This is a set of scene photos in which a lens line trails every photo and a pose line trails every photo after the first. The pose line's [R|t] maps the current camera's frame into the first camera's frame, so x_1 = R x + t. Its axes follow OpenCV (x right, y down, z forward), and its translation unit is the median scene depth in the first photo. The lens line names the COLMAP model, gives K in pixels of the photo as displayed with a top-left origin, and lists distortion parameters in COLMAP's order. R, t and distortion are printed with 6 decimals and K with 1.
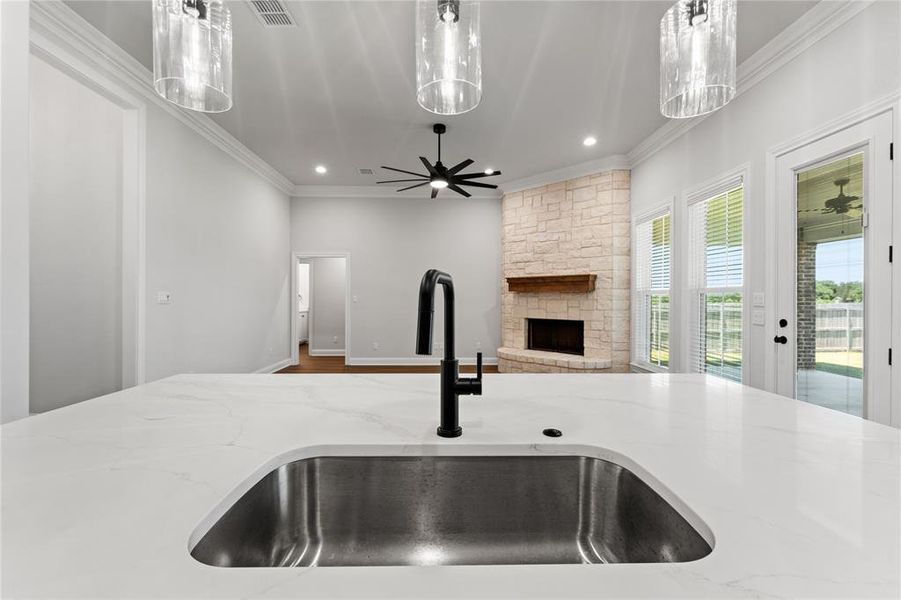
lens RADIAL K [[374.2, 0, 444.7], [0, 374.2, 298.6], [0, 0, 1]] dist [-0.000356, -0.000384]
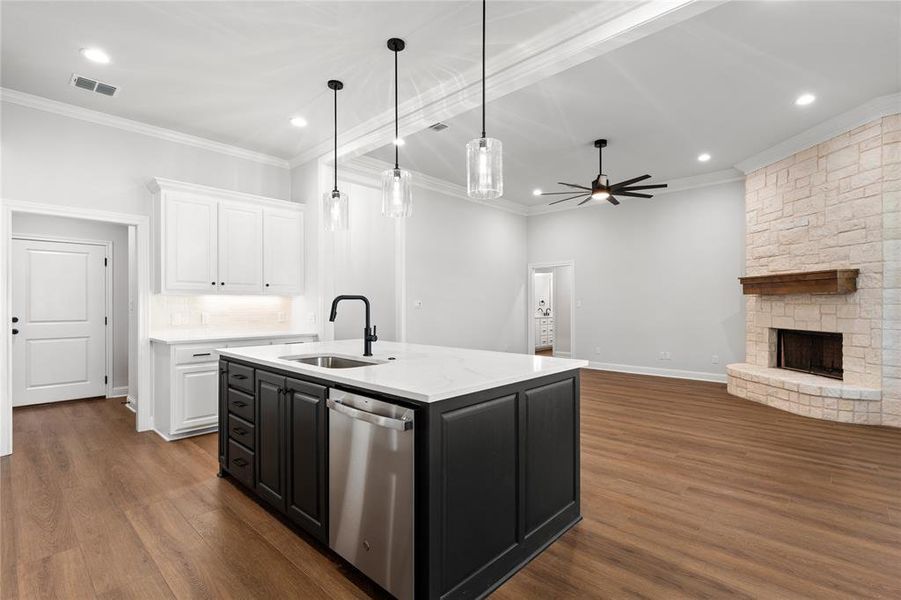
lens RADIAL K [[416.7, 0, 449.0], [0, 416.7, 303.7], [0, 0, 1]] dist [-0.002564, 0.000801]
pose [[0.715087, -0.005583, -0.699013, 0.371441], [0.004618, 0.999984, -0.003262, 0.001132], [0.699020, -0.000896, 0.715101, -0.106366]]
